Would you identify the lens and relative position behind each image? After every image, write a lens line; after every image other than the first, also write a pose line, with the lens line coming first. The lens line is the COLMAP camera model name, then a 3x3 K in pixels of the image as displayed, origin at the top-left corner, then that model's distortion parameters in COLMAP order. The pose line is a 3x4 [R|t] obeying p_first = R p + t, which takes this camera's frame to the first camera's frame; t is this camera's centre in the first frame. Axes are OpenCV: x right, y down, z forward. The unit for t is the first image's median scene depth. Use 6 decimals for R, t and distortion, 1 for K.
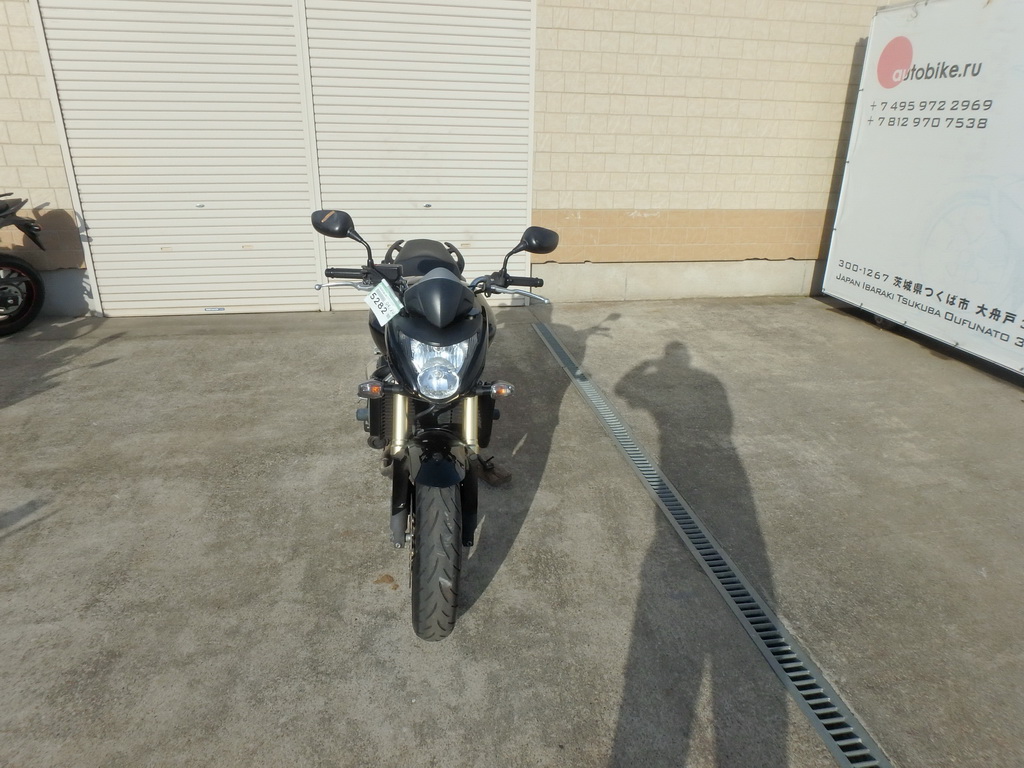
lens RADIAL K [[634.3, 0, 517.4], [0, 634.3, 383.5], [0, 0, 1]] dist [-0.036111, 0.011556]
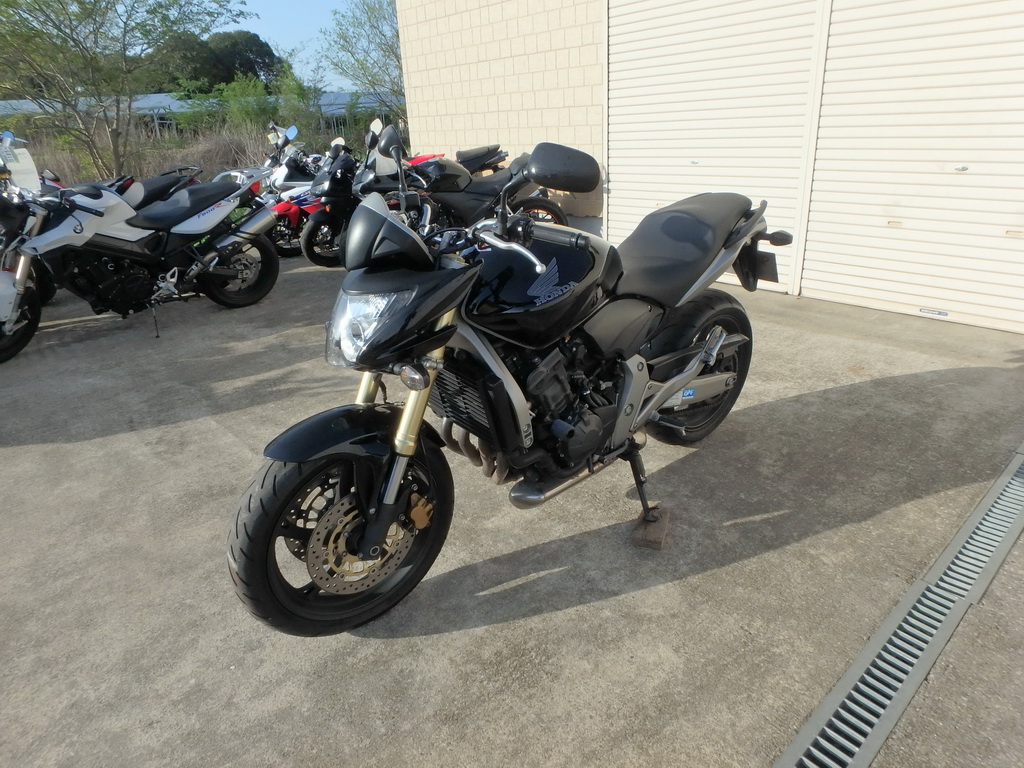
lens RADIAL K [[634.3, 0, 517.1], [0, 634.3, 386.9], [0, 0, 1]] dist [-0.036111, 0.011556]
pose [[0.511936, 0.287638, -0.809435, 0.270559], [-0.261580, 0.949723, 0.172051, -0.058825], [0.818228, 0.123653, 0.561438, 0.317243]]
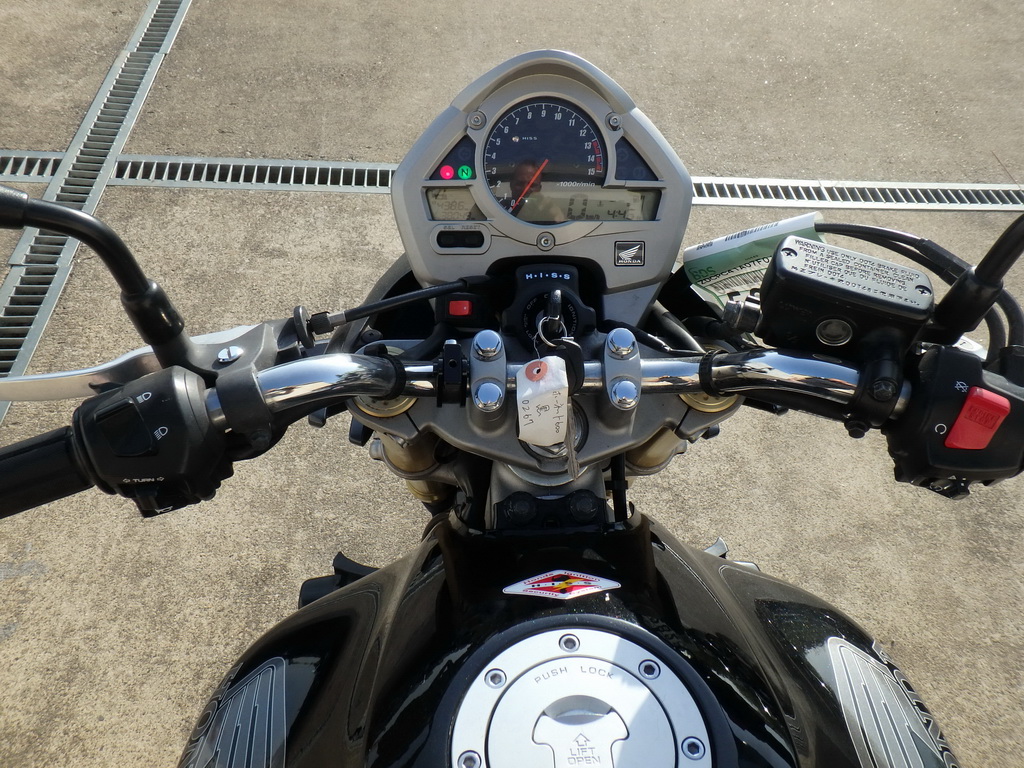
lens RADIAL K [[783.8, 0, 518.6], [0, 783.8, 375.5], [0, 0, 1]] dist [-0.001505, 0.025656]
pose [[-0.987471, -0.157782, -0.002274, -0.055596], [-0.053041, 0.318313, 0.946501, -0.169834], [-0.148617, 0.934763, -0.322694, 0.506756]]
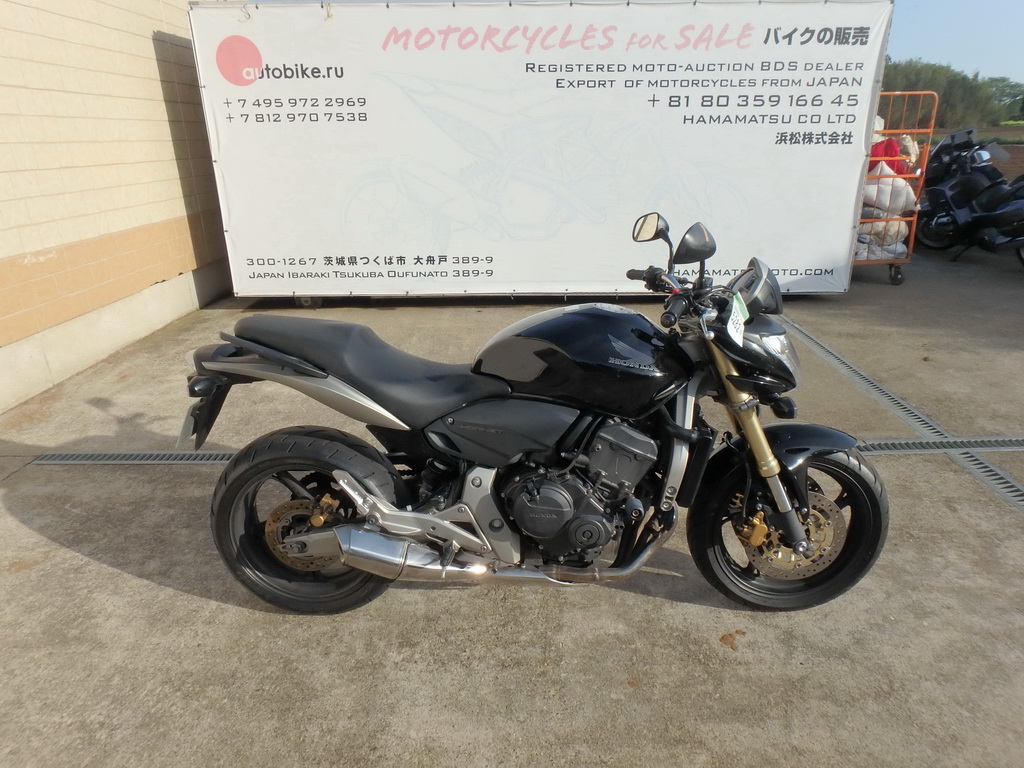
lens RADIAL K [[634.3, 0, 518.7], [0, 634.3, 375.8], [0, 0, 1]] dist [-0.036111, 0.011556]
pose [[0.193763, -0.370216, 0.908513, -0.467467], [0.389157, 0.879093, 0.275230, -0.179902], [-0.900562, 0.300225, 0.314408, 0.457514]]
